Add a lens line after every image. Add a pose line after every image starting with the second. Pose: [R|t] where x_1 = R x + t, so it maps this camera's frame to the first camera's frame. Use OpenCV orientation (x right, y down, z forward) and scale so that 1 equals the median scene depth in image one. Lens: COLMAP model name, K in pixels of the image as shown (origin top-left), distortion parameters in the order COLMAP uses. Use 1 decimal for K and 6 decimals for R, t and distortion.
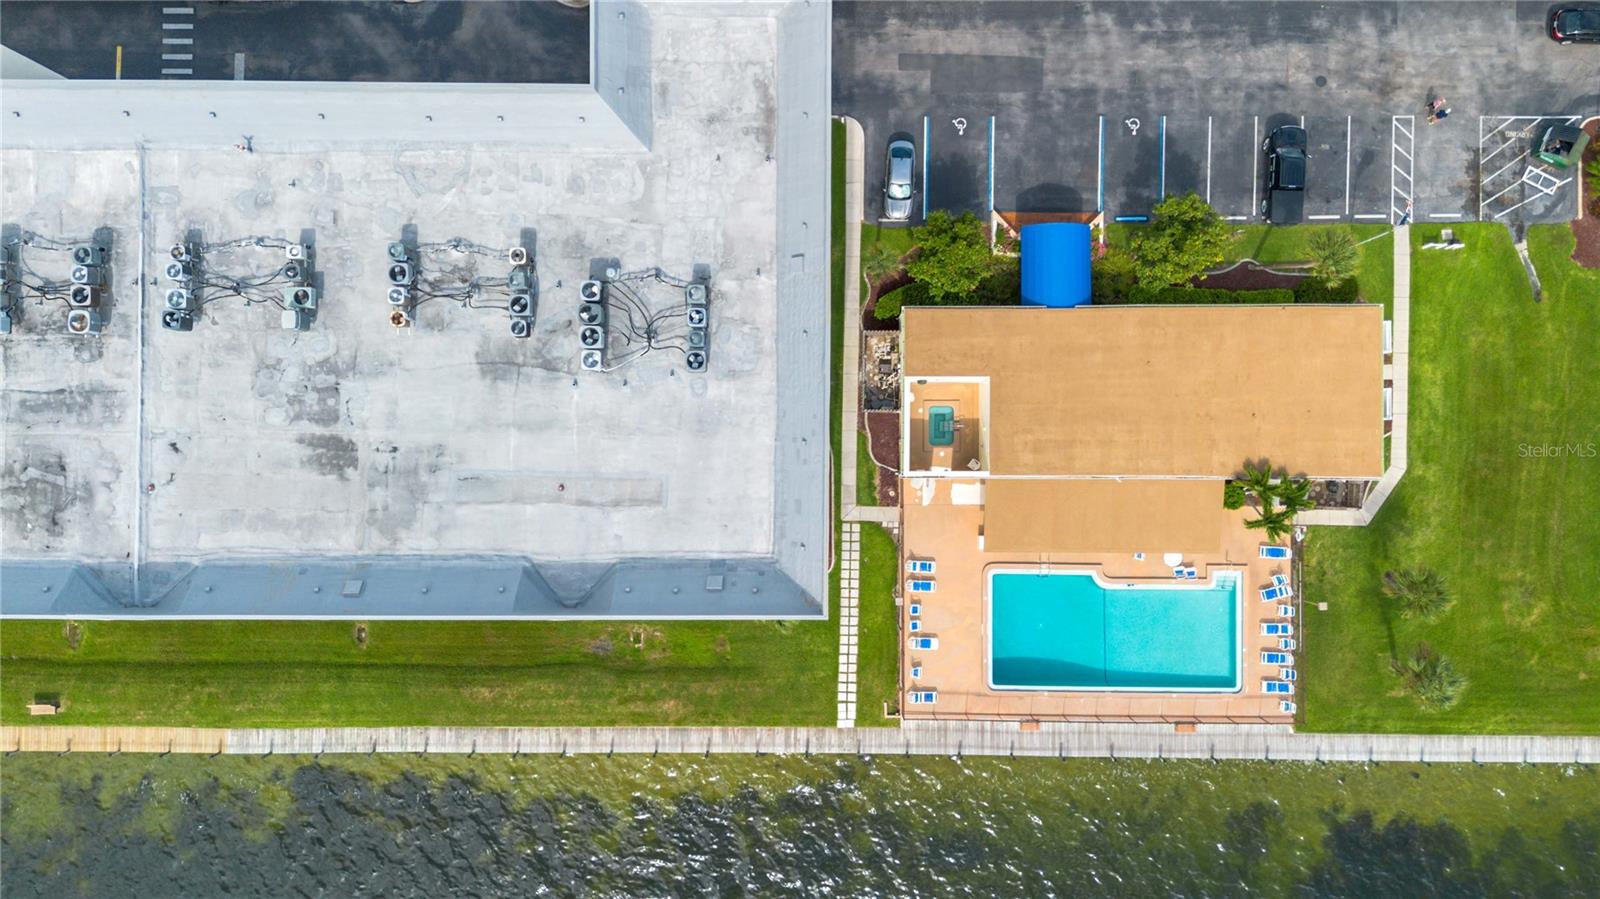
lens RADIAL K [[1137.9, 0, 800.0], [0, 1137.9, 454.6], [0, 0, 1]] dist [0.083506, -0.085129]
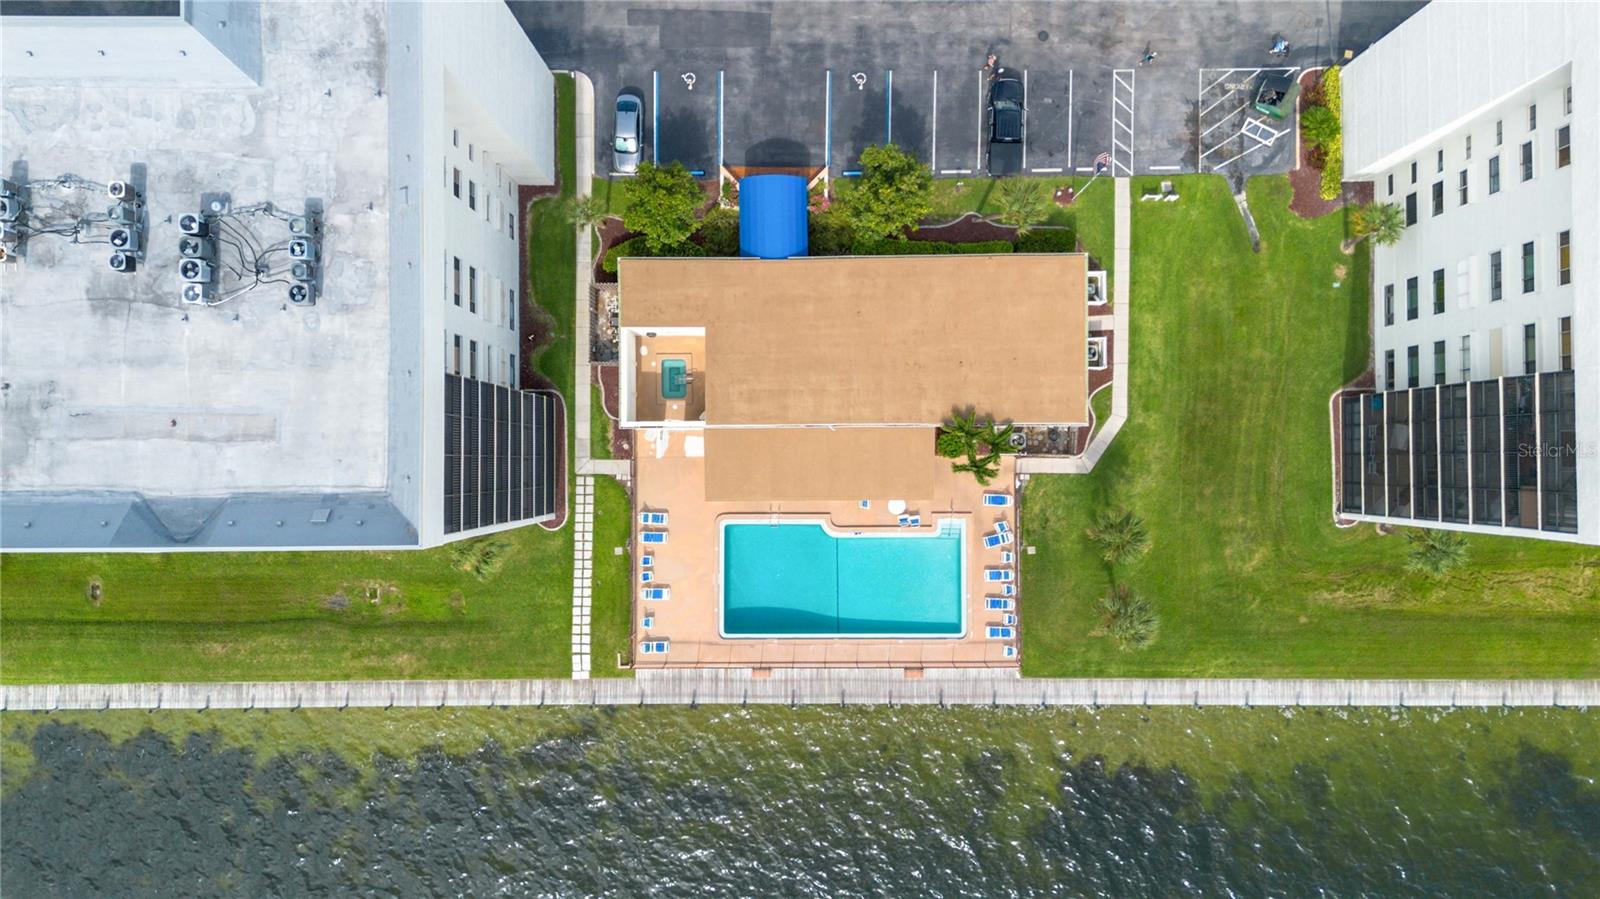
lens RADIAL K [[1137.9, 0, 800.0], [0, 1137.9, 454.6], [0, 0, 1]] dist [0.083506, -0.085129]
pose [[0.999966, -0.008014, 0.002028, 0.233172], [0.008010, 0.999966, 0.001764, 0.040945], [-0.002042, -0.001748, 0.999996, -0.008586]]
